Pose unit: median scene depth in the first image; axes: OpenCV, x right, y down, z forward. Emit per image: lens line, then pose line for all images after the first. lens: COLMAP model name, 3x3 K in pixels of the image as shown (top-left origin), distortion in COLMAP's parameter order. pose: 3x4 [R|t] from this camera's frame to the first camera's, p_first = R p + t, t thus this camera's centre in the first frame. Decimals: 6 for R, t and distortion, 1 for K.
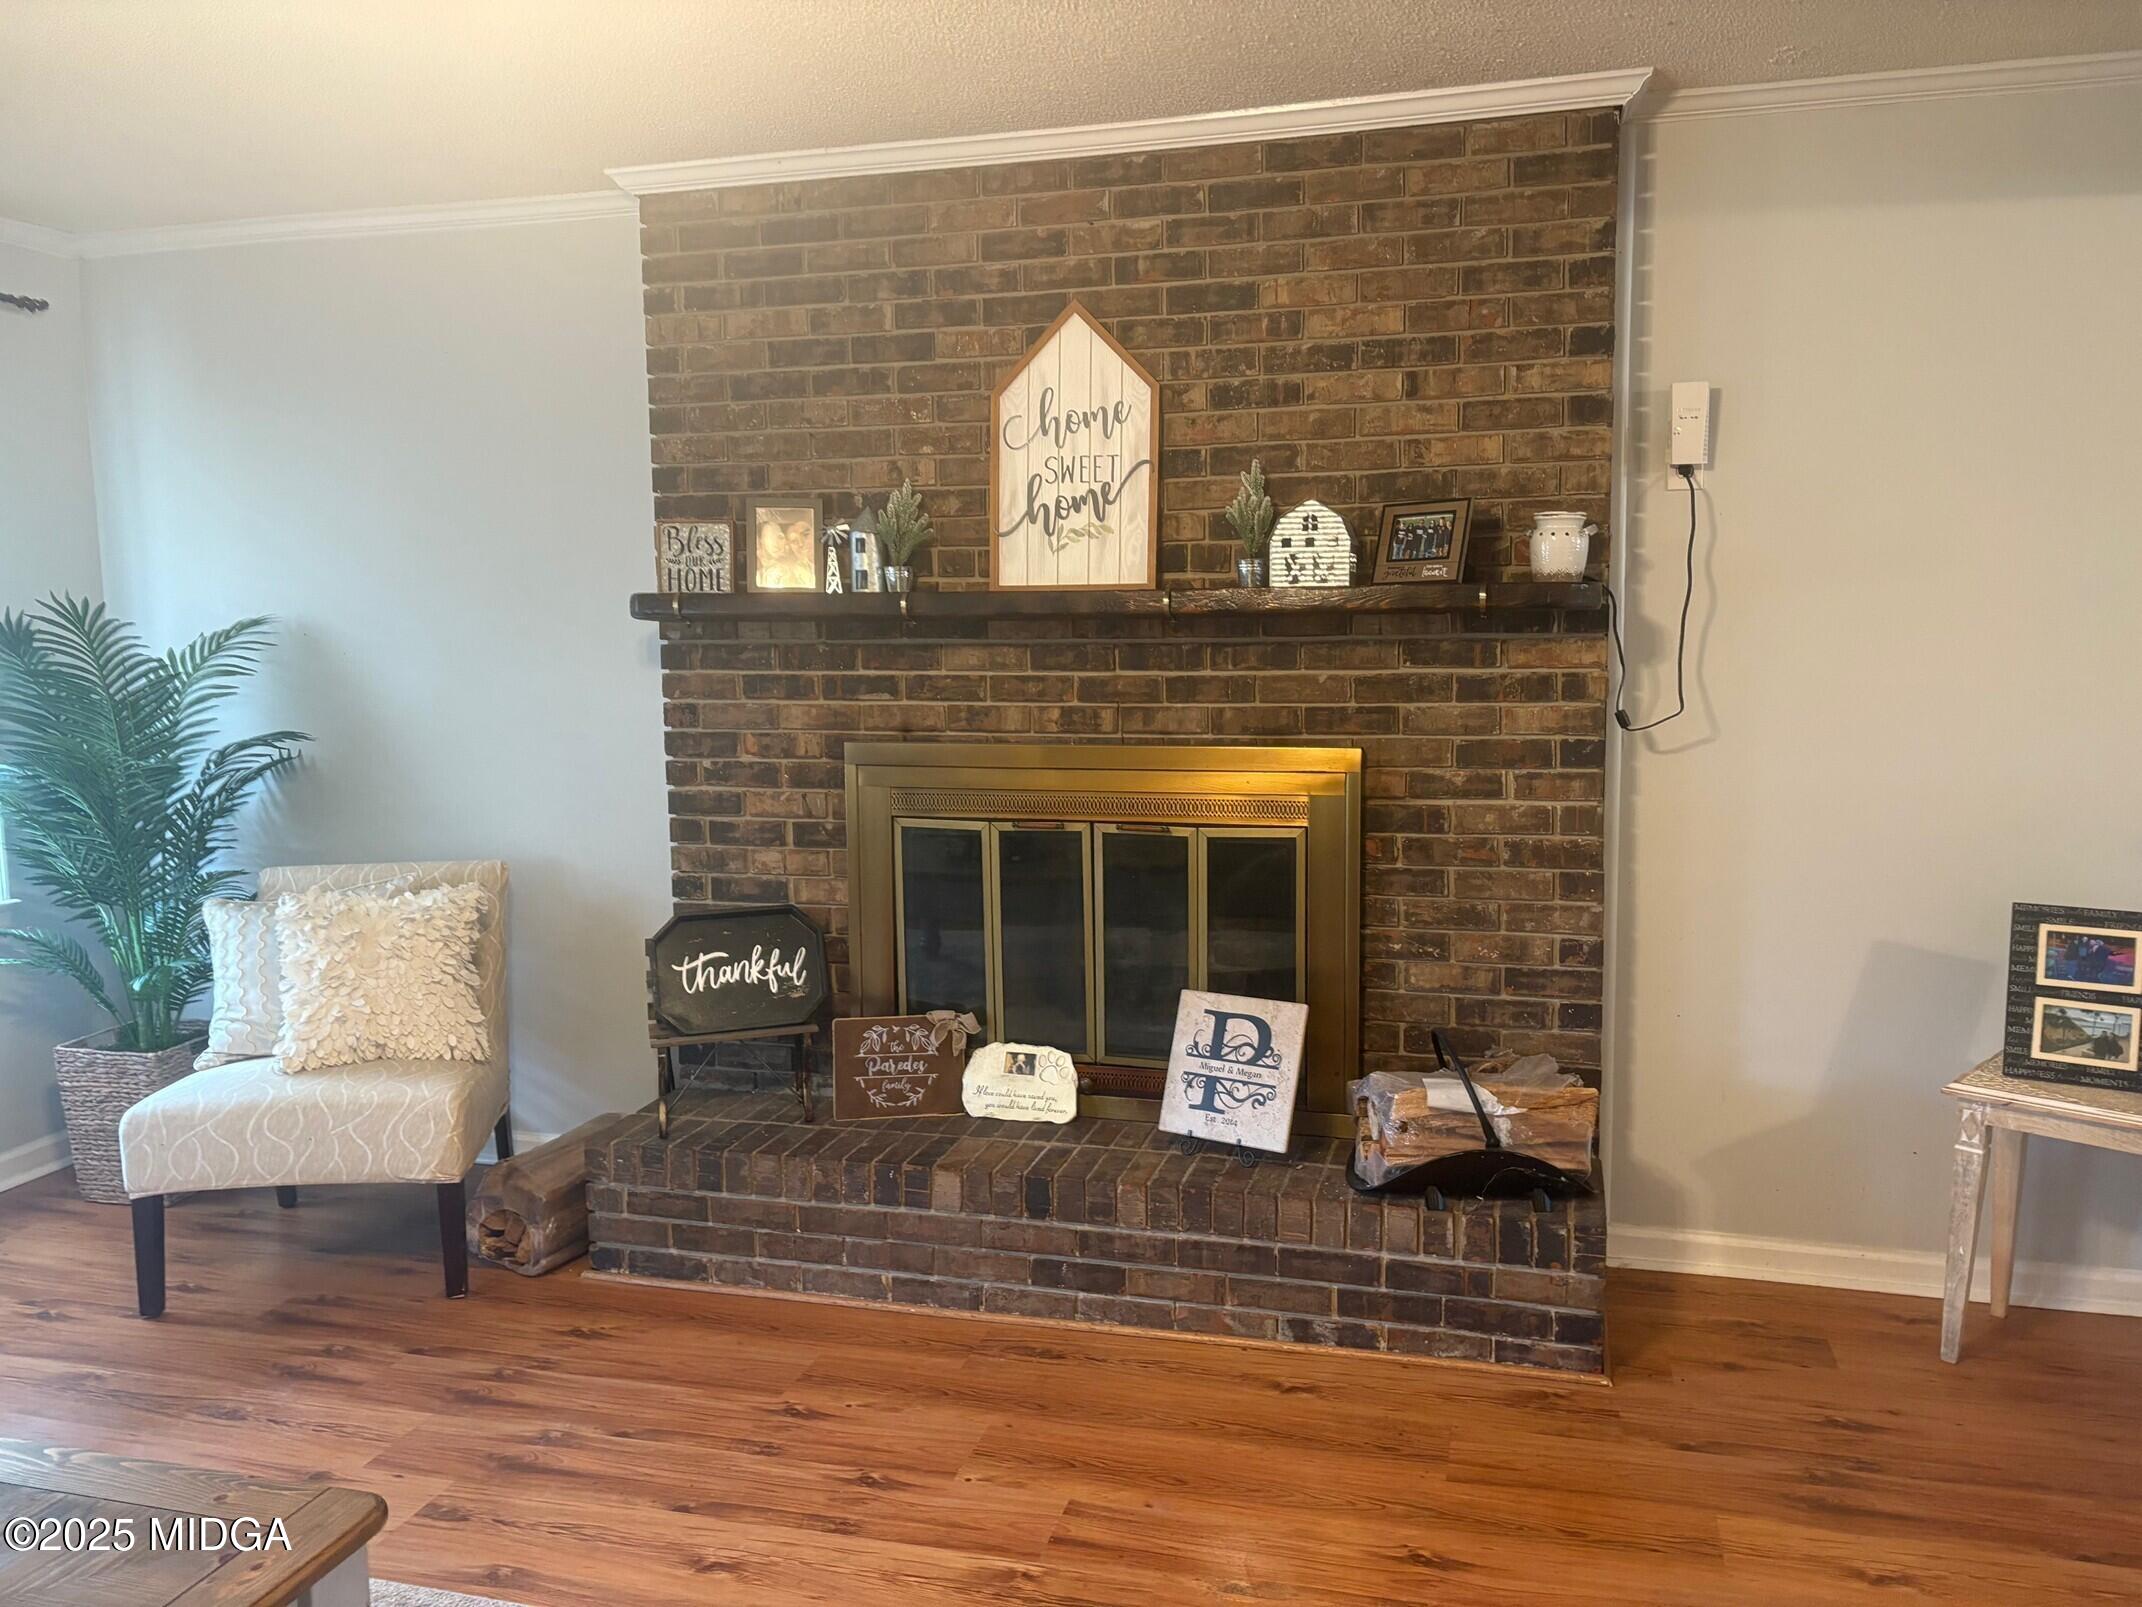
lens RADIAL K [[1630.4, 0, 1071.4], [0, 1630.4, 795.5], [0, 0, 1]] dist [0.092674, -0.135653]
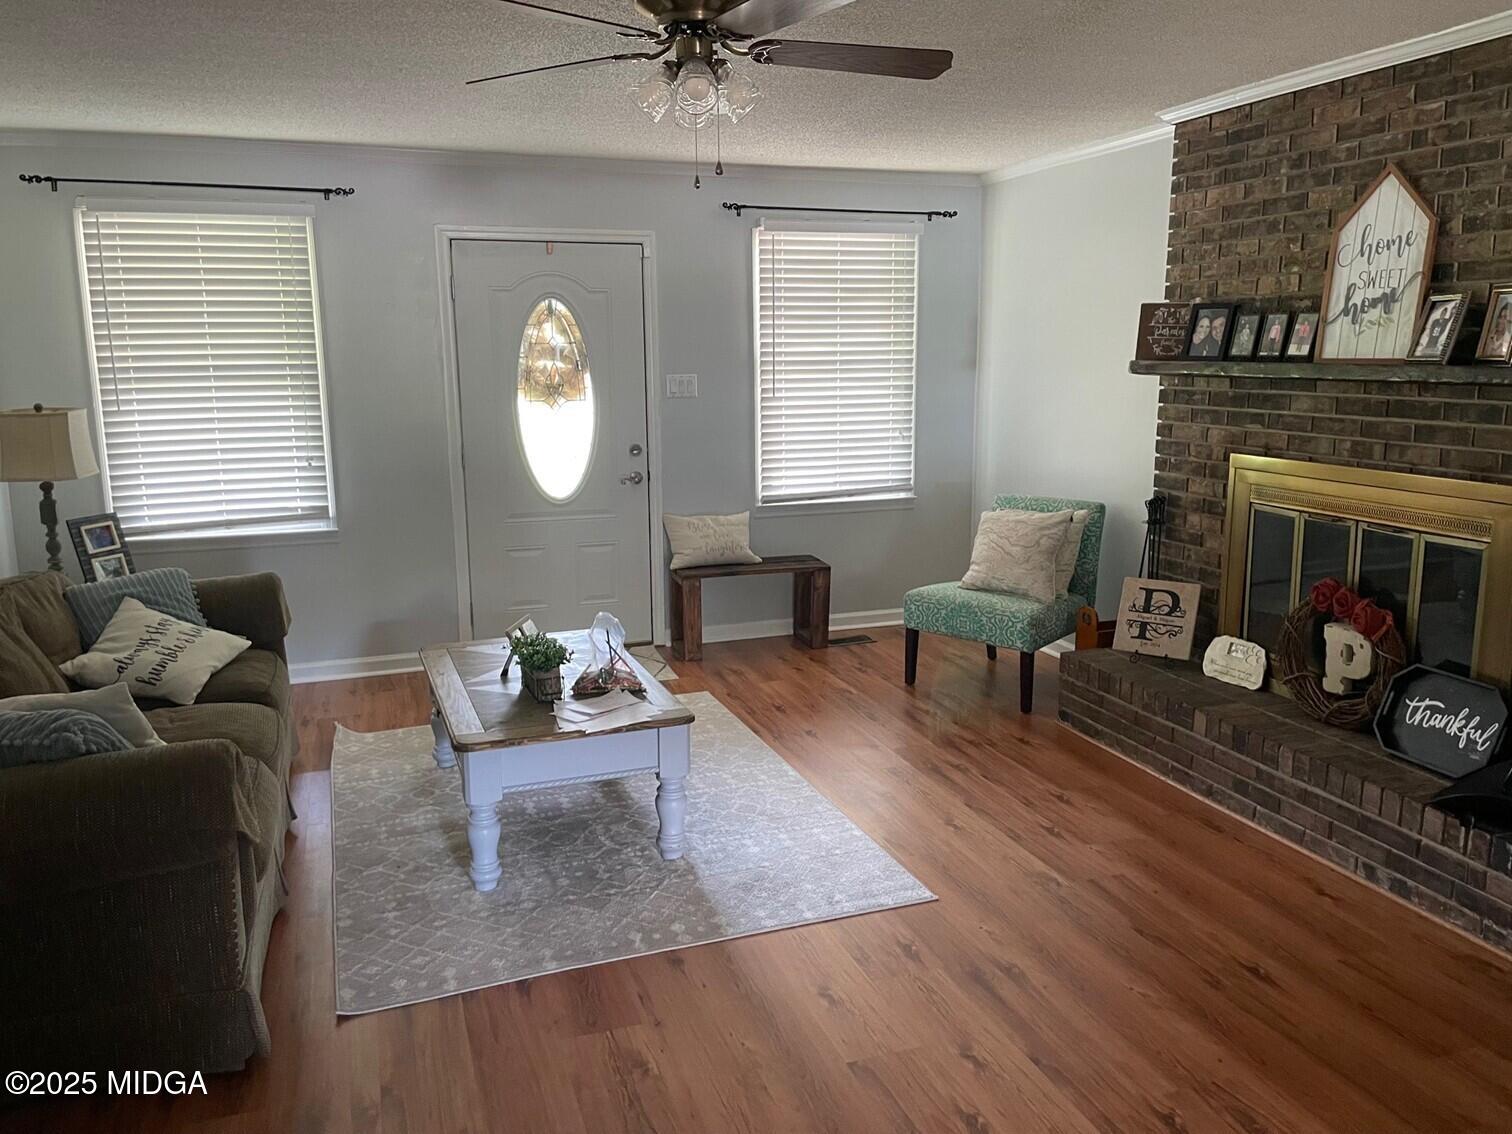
lens RADIAL K [[1170.6, 0, 759.3], [0, 1170.6, 560.2], [0, 0, 1]] dist [0.100363, -0.117469]
pose [[0.563527, 0.157990, -0.810849, 0.613053], [-0.096294, 0.987413, 0.125470, -0.032623], [0.820466, 0.007374, 0.571647, -0.064617]]
